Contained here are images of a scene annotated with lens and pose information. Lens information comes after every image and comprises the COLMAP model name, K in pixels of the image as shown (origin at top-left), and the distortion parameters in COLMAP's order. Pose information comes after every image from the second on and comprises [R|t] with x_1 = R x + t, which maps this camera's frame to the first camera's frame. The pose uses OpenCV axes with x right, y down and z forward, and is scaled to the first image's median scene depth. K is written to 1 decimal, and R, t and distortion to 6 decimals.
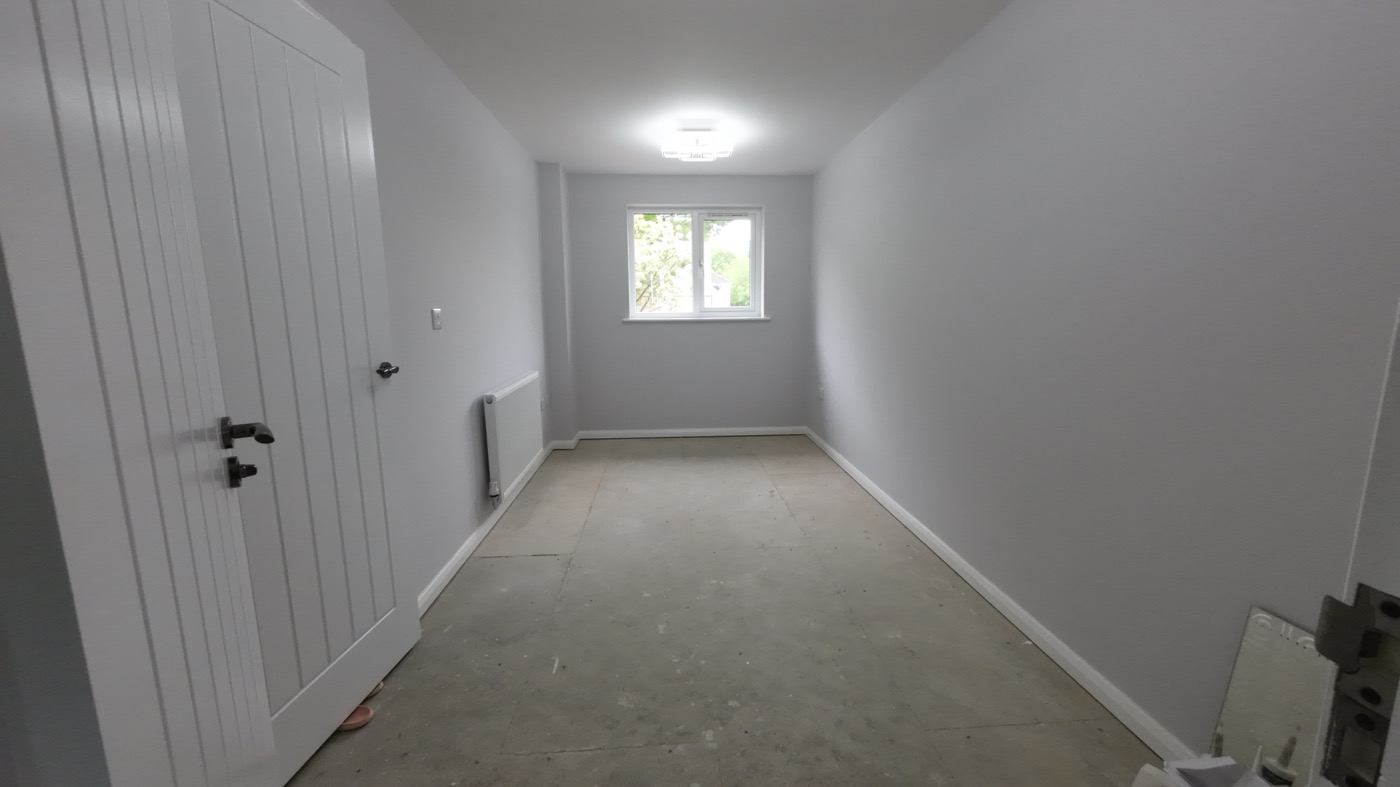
lens RADIAL K [[535.1, 0, 700.3], [0, 535.1, 390.7], [0, 0, 1]] dist [-0.000184, -0.000223]
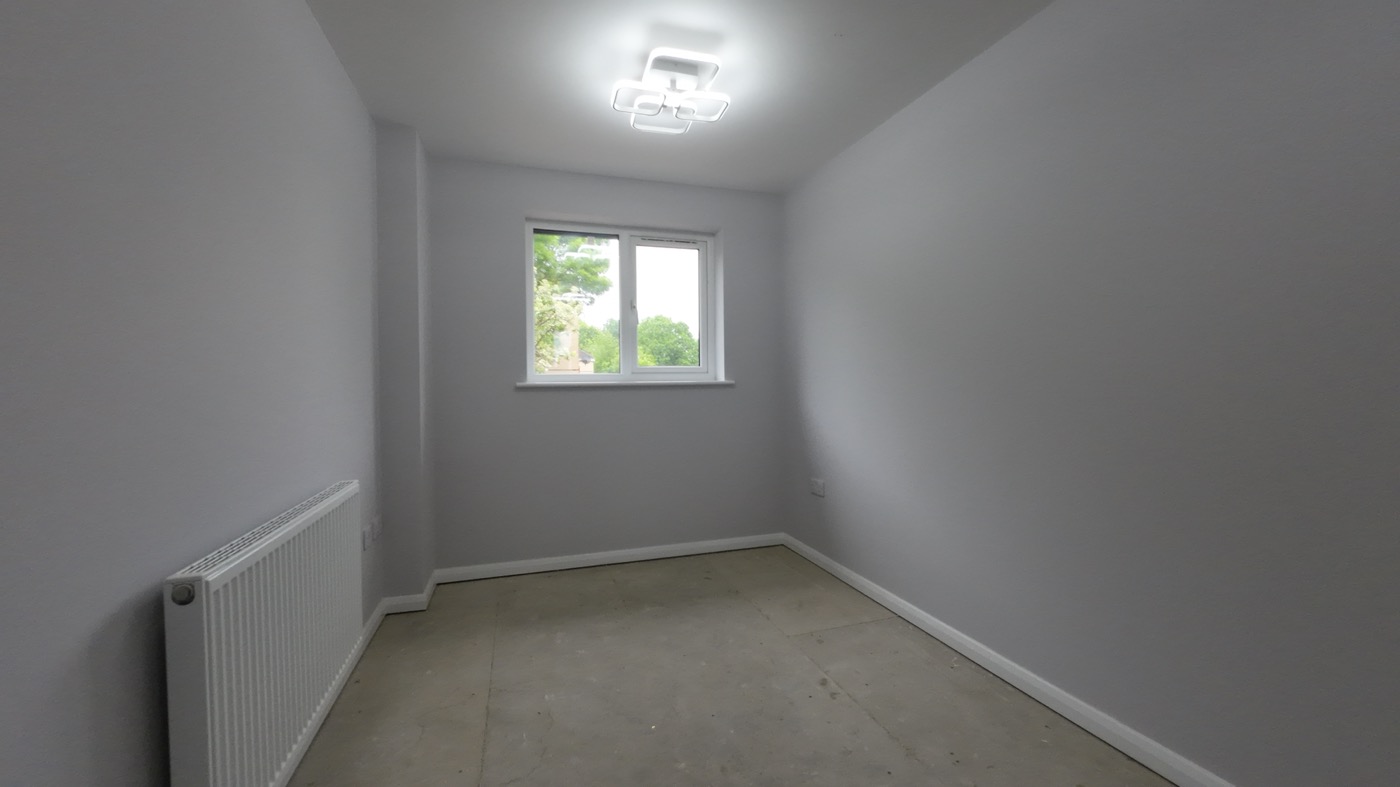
lens RADIAL K [[535.1, 0, 700.3], [0, 535.1, 390.7], [0, 0, 1]] dist [-0.000184, -0.000223]
pose [[0.966446, -0.004389, 0.256832, -0.099439], [0.040556, 0.989921, -0.135693, -0.030855], [-0.253648, 0.141556, 0.956883, 0.348087]]
